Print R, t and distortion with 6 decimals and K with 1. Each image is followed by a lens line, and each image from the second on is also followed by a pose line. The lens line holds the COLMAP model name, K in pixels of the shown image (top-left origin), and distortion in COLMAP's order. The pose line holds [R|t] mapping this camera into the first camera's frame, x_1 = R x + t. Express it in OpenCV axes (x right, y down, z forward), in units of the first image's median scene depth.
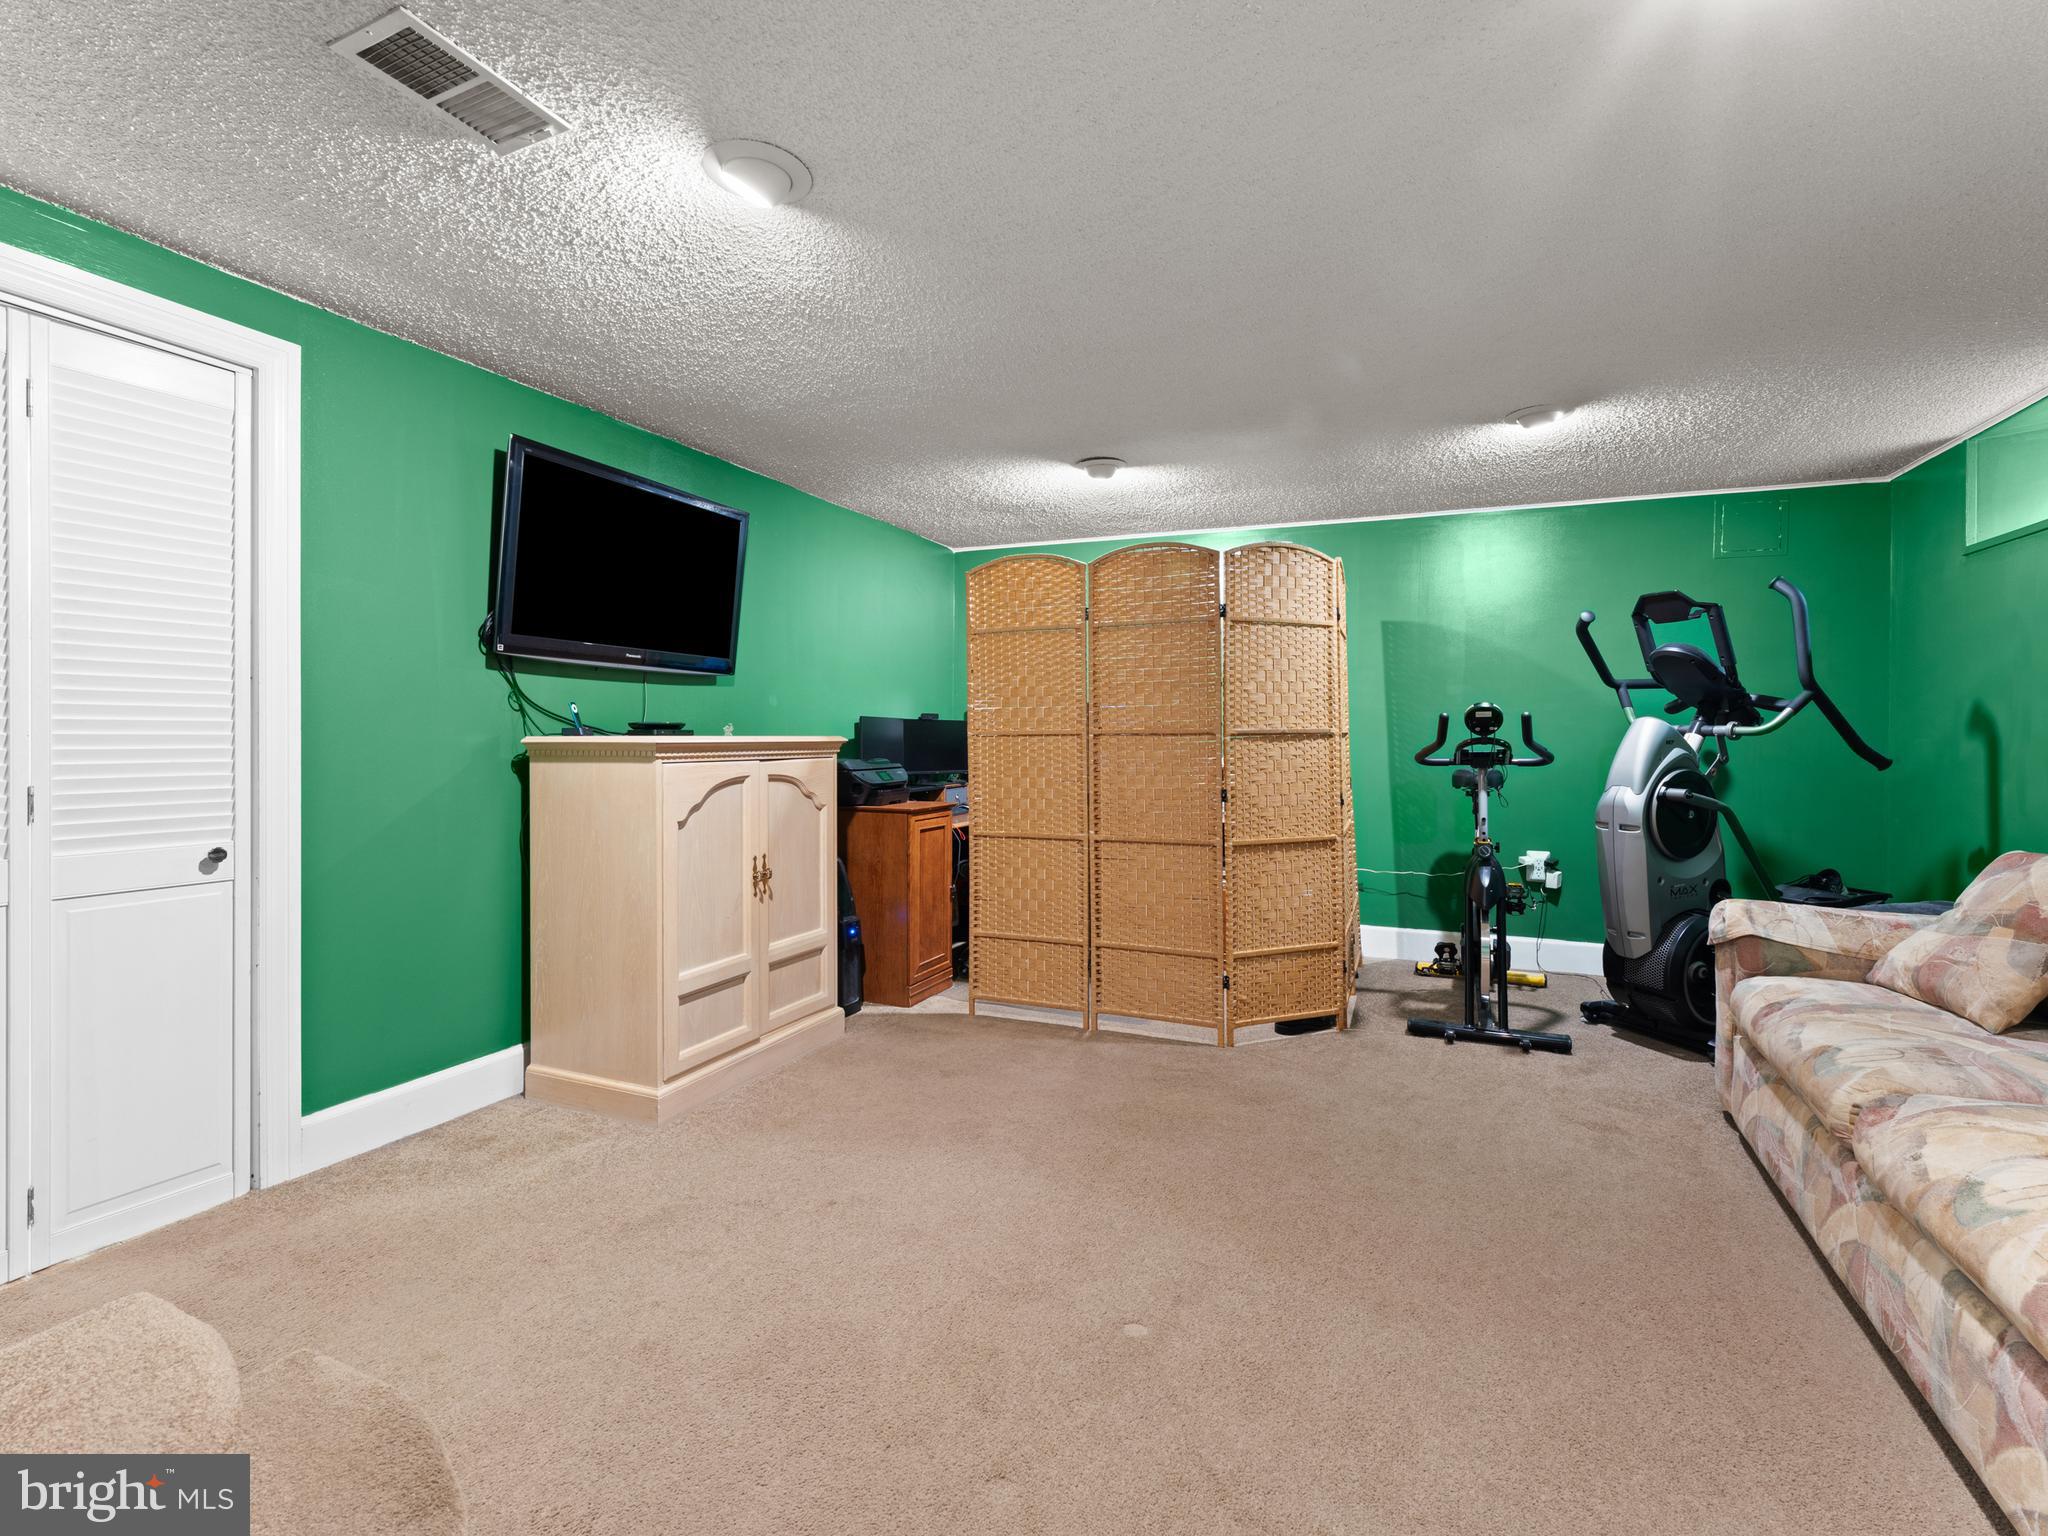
lens RADIAL K [[977.8, 0, 1016.8], [0, 977.8, 746.2], [0, 0, 1]] dist [0.002352, 0.000072]
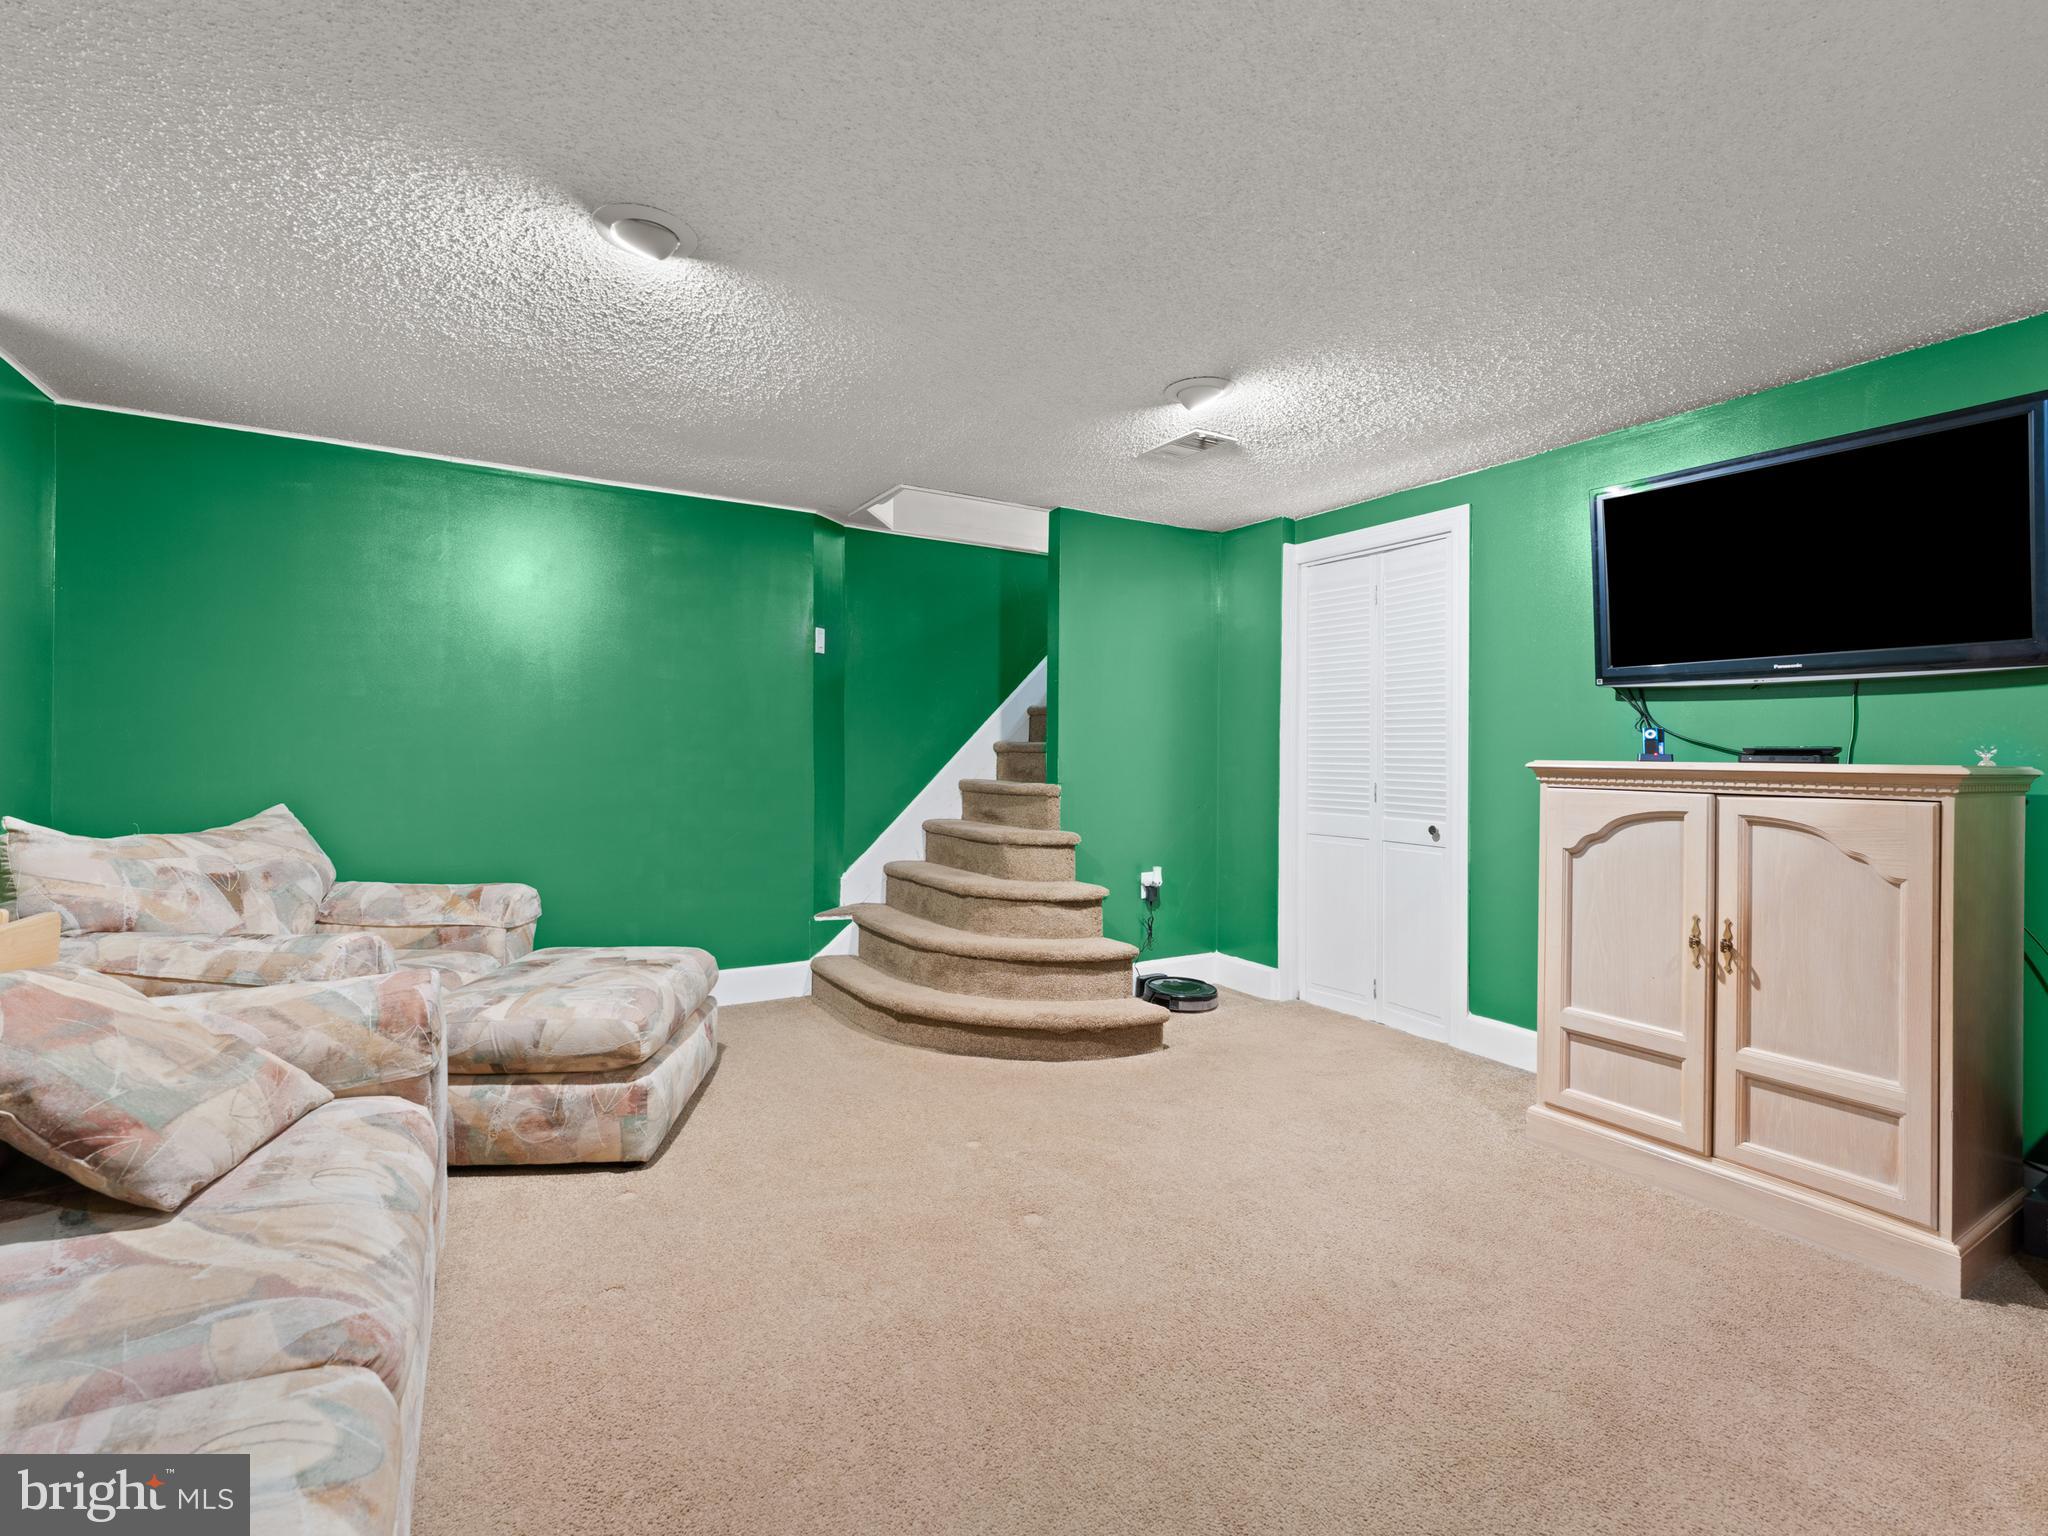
lens RADIAL K [[977.8, 0, 1016.8], [0, 977.8, 746.2], [0, 0, 1]] dist [0.002352, 0.000072]
pose [[-0.599954, -0.014604, -0.799901, 0.728839], [-0.022240, 0.999751, -0.001573, -0.010482], [0.799726, 0.016846, -0.600129, 1.091863]]
